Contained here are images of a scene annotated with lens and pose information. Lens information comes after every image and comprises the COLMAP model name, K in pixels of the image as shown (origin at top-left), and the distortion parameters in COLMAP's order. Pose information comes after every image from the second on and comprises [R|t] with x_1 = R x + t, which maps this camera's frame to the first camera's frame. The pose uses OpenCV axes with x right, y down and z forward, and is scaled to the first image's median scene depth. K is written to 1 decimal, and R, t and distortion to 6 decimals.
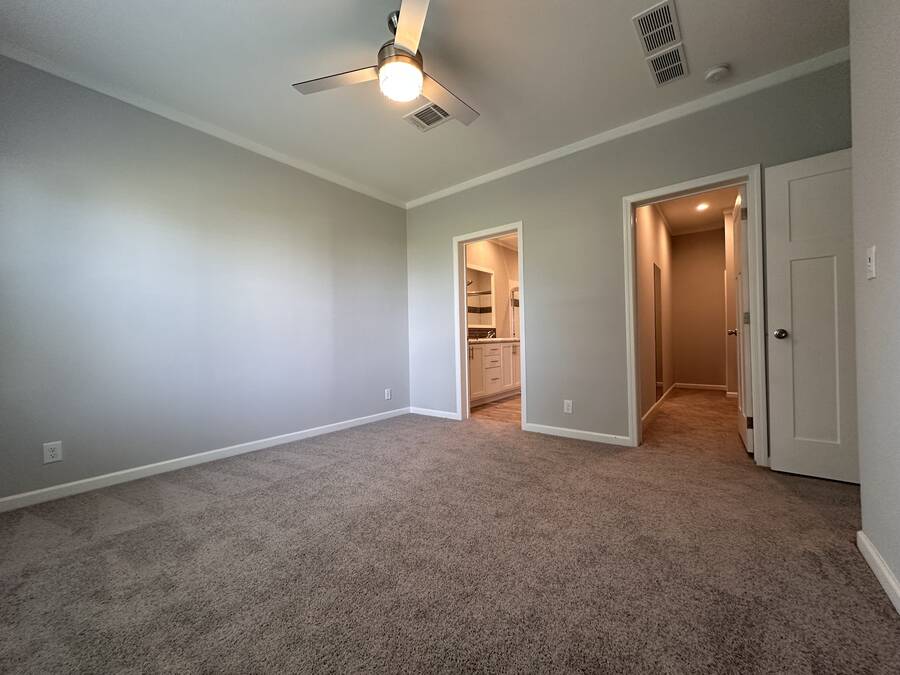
lens RADIAL K [[356.2, 0, 452.7], [0, 356.2, 338.4], [0, 0, 1]] dist [0.000946, 0.000304]
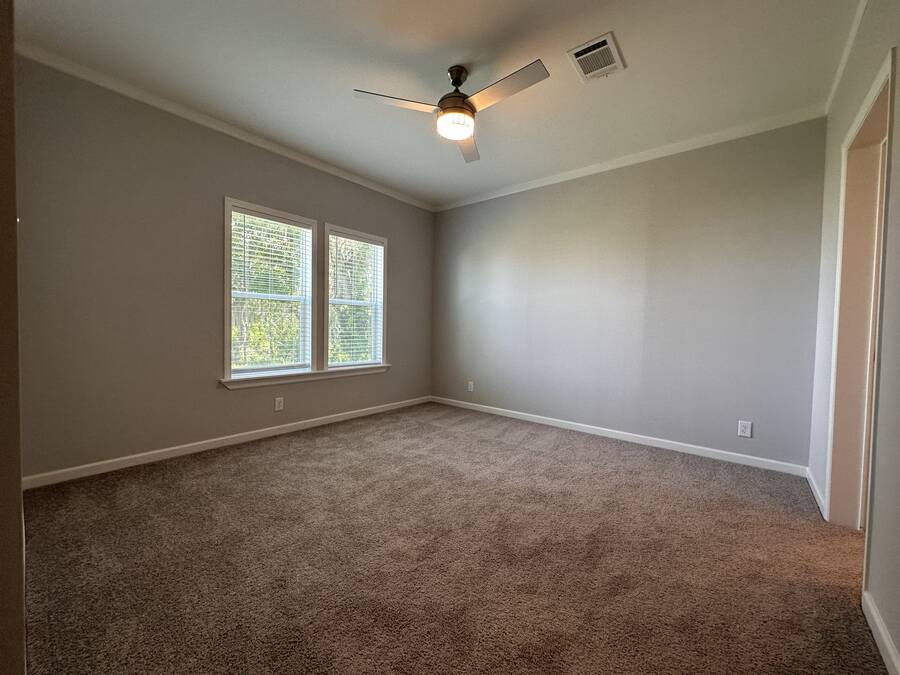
lens RADIAL K [[356.2, 0, 452.7], [0, 356.2, 338.4], [0, 0, 1]] dist [0.000946, 0.000304]
pose [[-0.019716, 0.050490, -0.998530, 0.798219], [-0.015687, 0.998586, 0.050803, -0.060240], [0.999683, 0.016665, -0.018896, 0.763945]]
